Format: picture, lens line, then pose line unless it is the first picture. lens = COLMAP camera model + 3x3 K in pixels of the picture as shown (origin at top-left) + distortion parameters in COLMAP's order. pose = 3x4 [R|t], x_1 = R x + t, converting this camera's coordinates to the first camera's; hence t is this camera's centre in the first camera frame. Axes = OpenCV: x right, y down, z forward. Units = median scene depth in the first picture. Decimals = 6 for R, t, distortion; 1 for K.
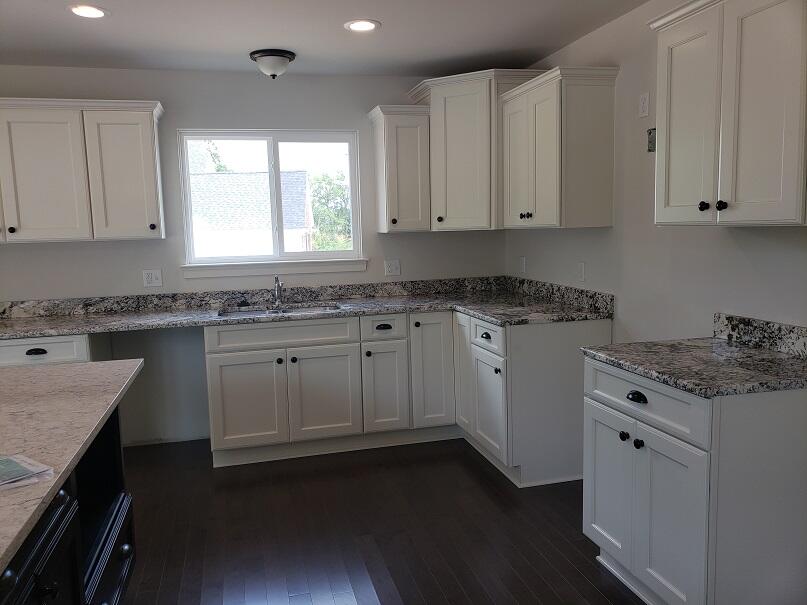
lens RADIAL K [[614.1, 0, 403.5], [0, 614.1, 302.5], [0, 0, 1]] dist [0.132025, -0.004392]
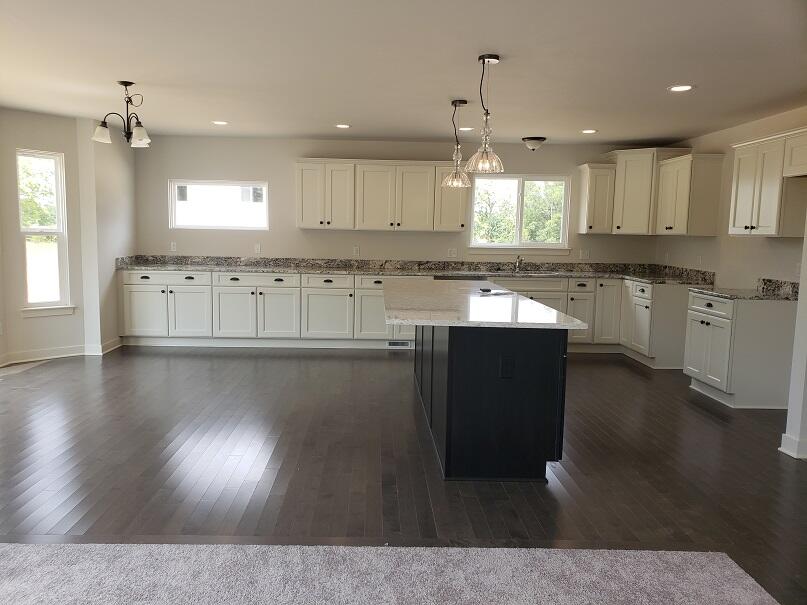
lens RADIAL K [[630.0, 0, 403.5], [0, 630.0, 302.5], [0, 0, 1]] dist [0.017307, -0.002615]
pose [[0.974940, 0.074192, -0.209731, -0.148421], [-0.076120, 0.997098, -0.001124, 0.130724], [0.209039, 0.017061, 0.977759, -0.914177]]
